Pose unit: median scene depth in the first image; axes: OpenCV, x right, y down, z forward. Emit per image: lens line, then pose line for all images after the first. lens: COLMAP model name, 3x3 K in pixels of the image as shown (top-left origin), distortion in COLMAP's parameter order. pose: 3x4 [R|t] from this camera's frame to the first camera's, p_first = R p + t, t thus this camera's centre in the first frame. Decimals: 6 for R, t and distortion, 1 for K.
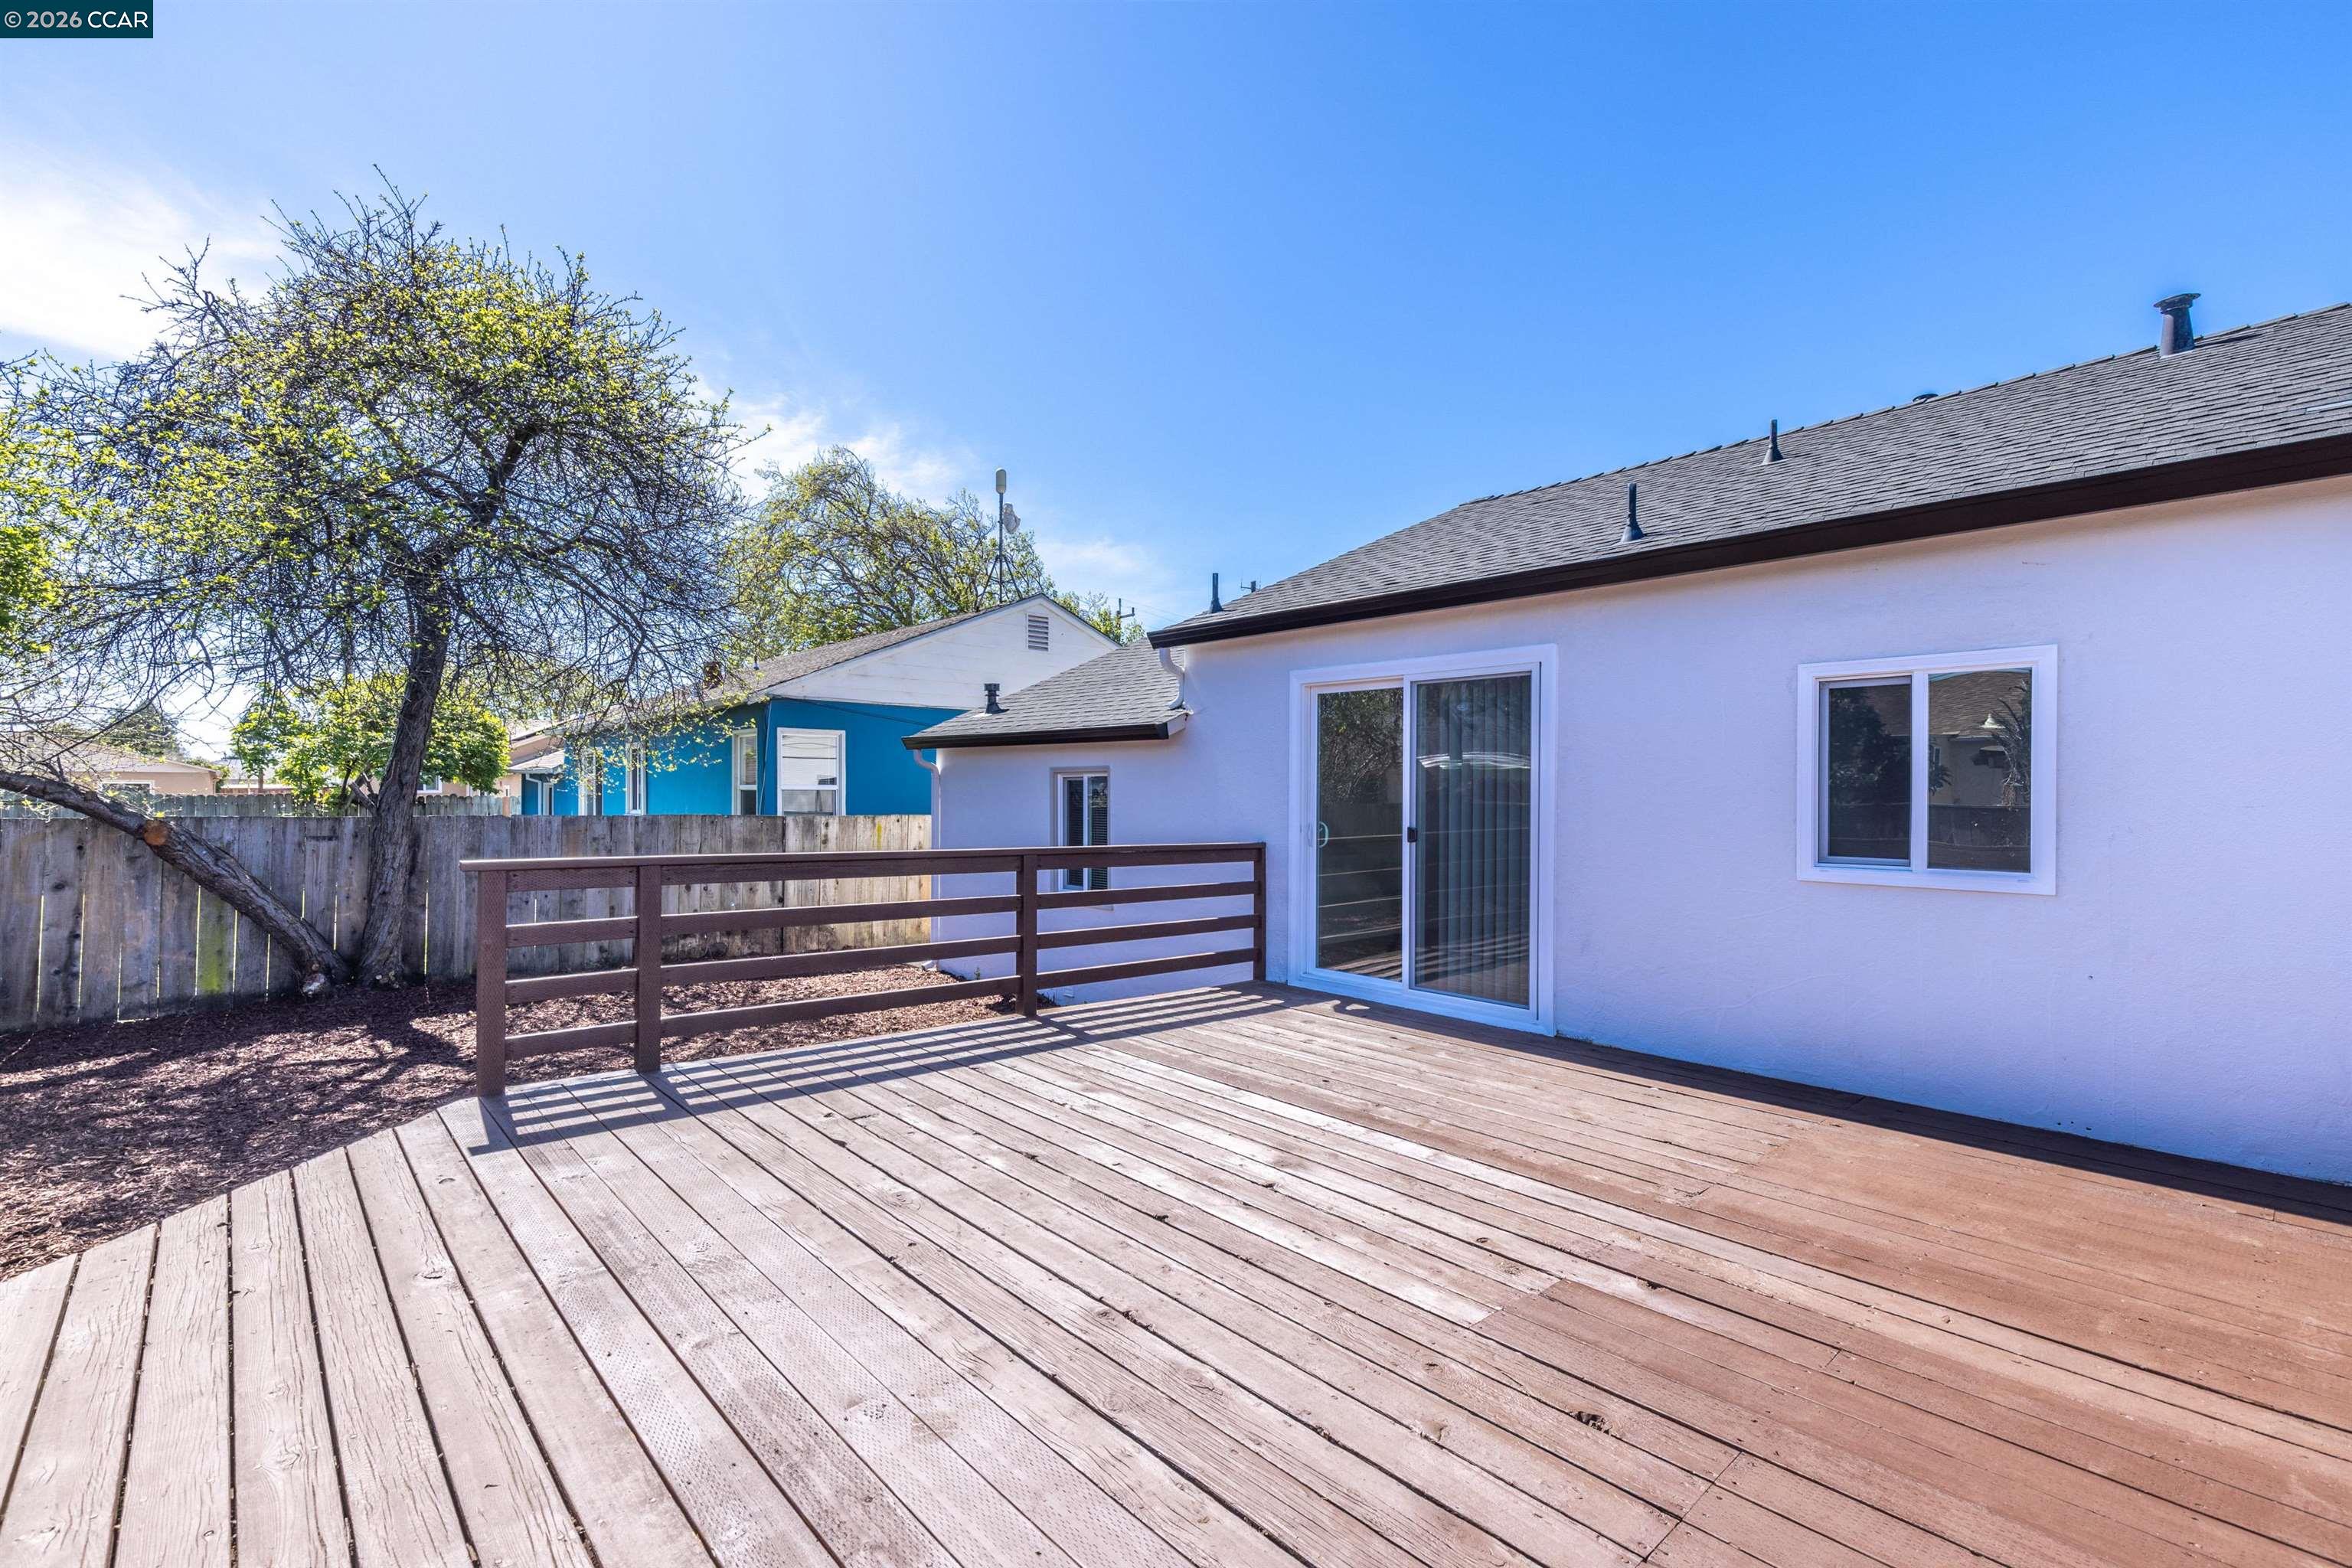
lens RADIAL K [[1053.3, 0, 1201.3], [0, 1053.3, 771.9], [0, 0, 1]] dist [0.008586, -0.002387]
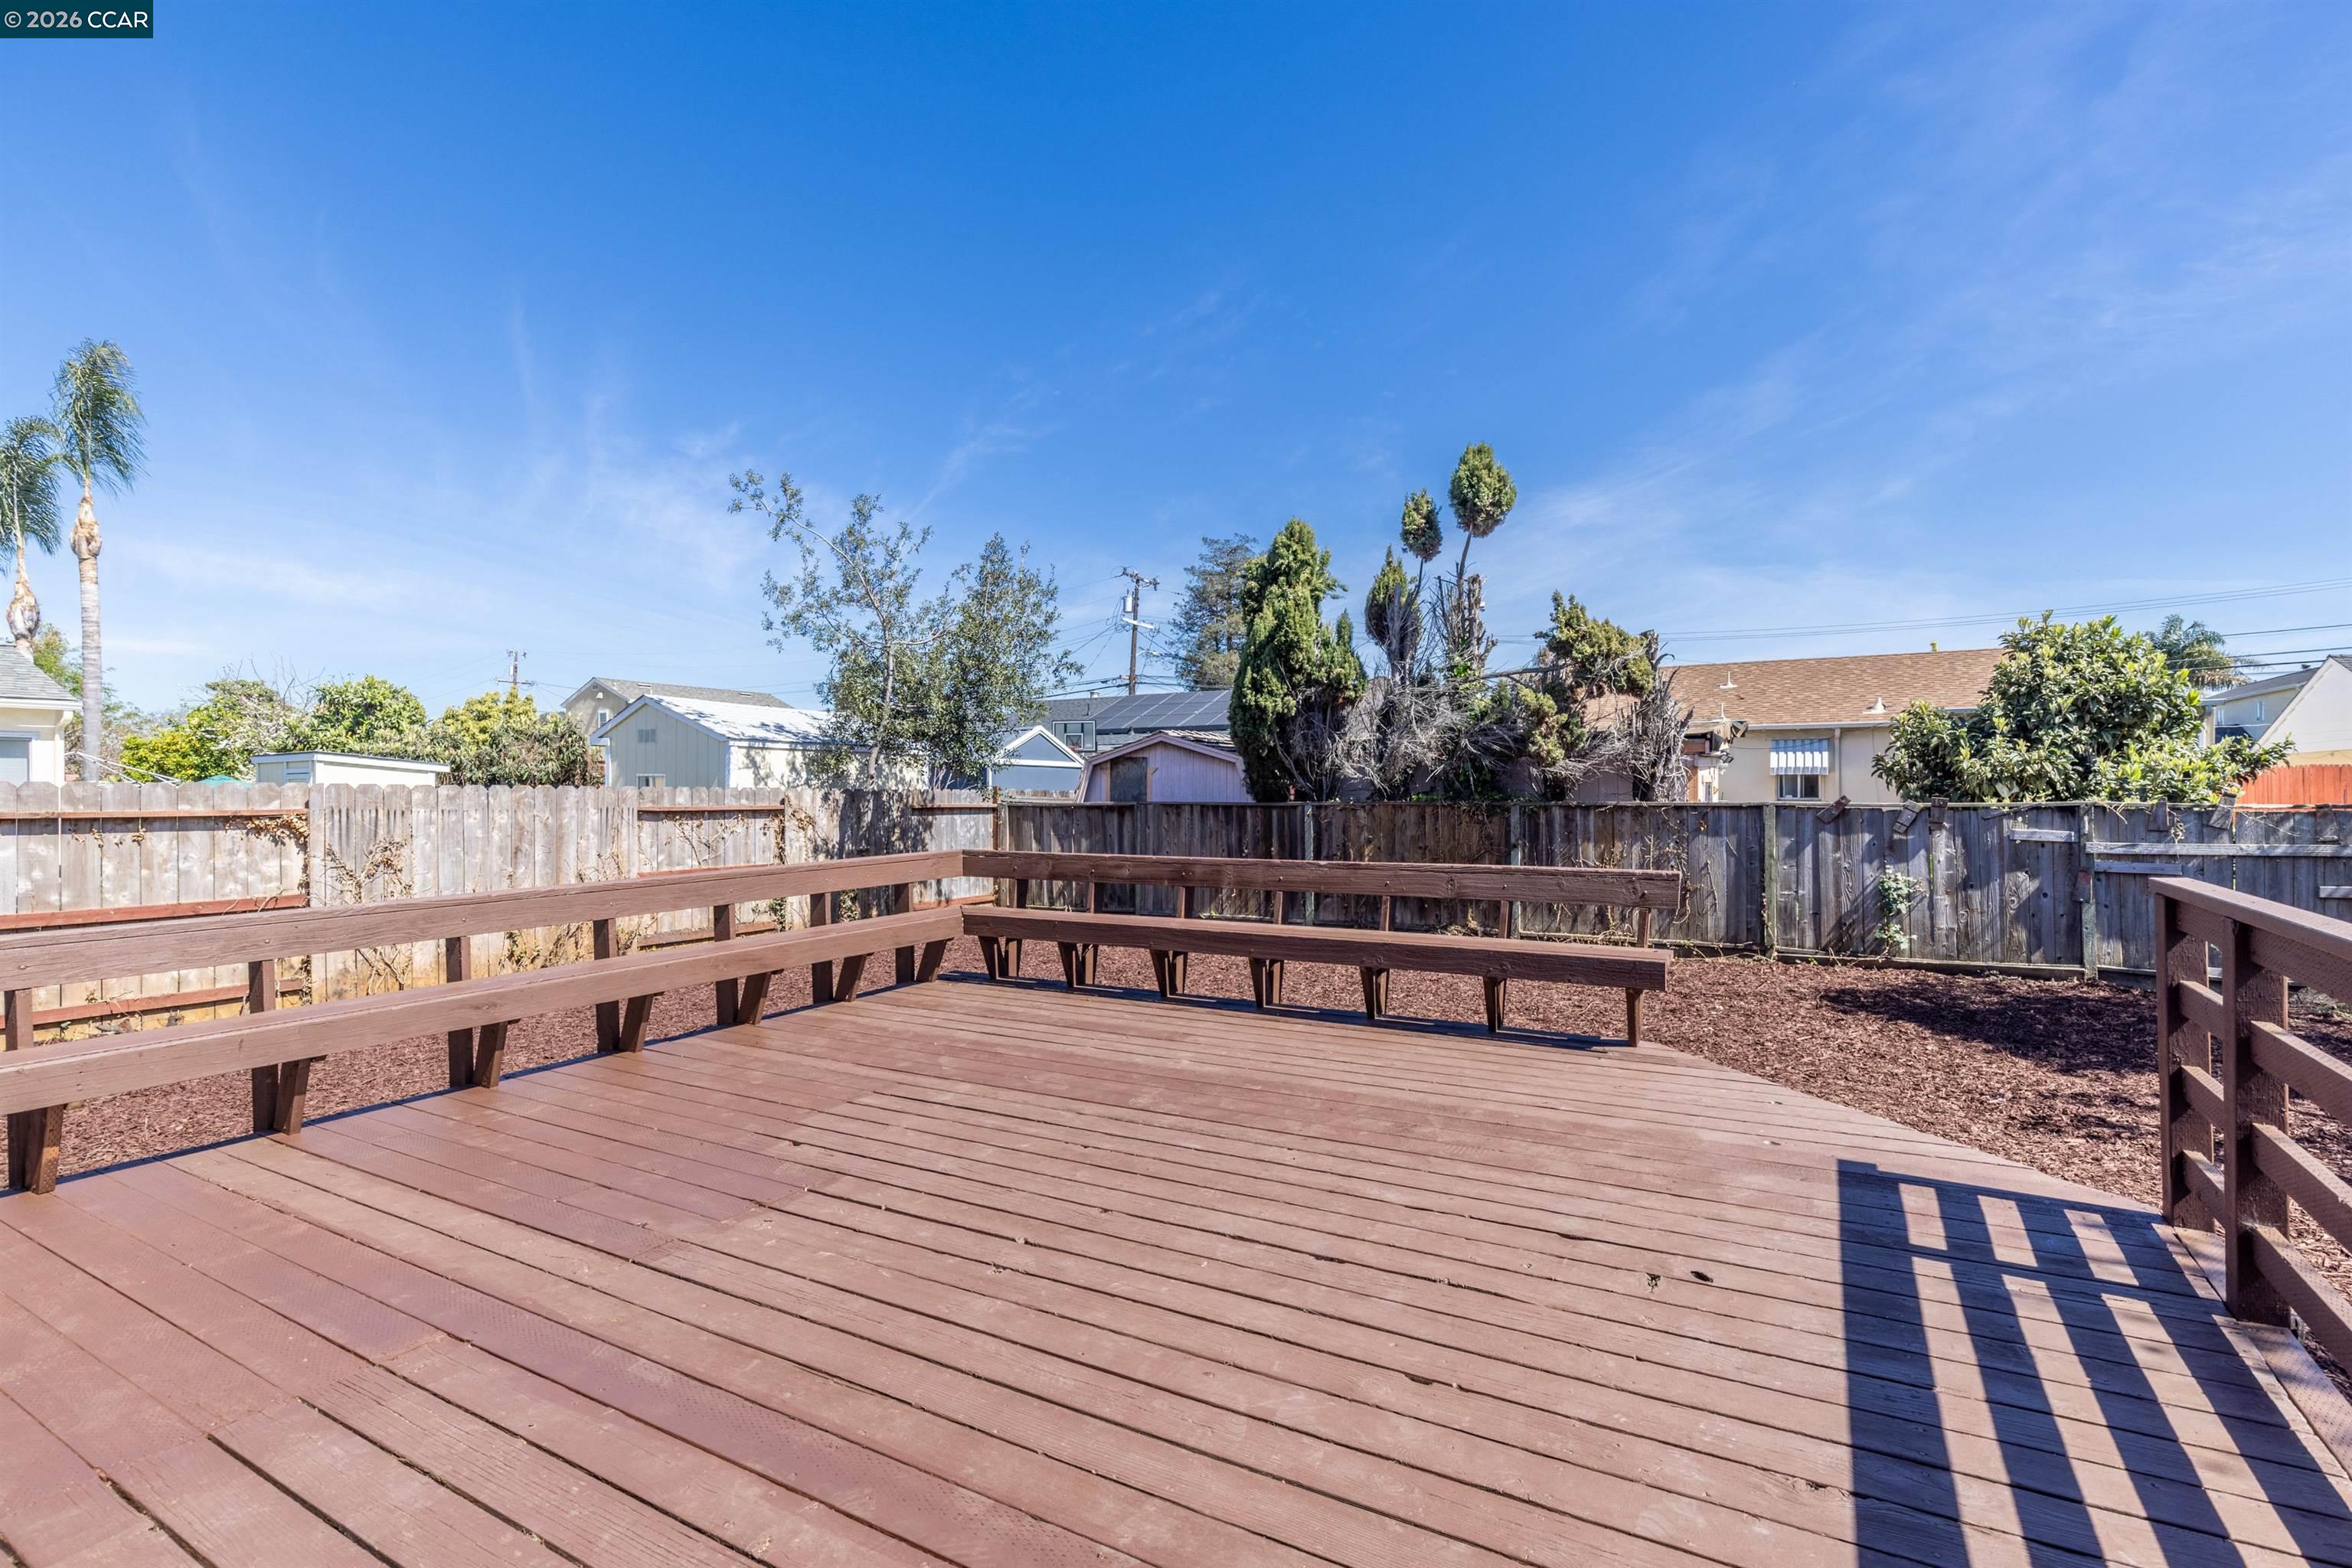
lens RADIAL K [[1053.3, 0, 1192.9], [0, 1053.3, 792.3], [0, 0, 1]] dist [0.008586, -0.002387]
pose [[-0.951716, 0.004884, -0.306941, 0.090525], [0.010195, 0.999825, -0.015702, 0.021984], [0.306810, -0.018073, -0.951599, 0.974660]]
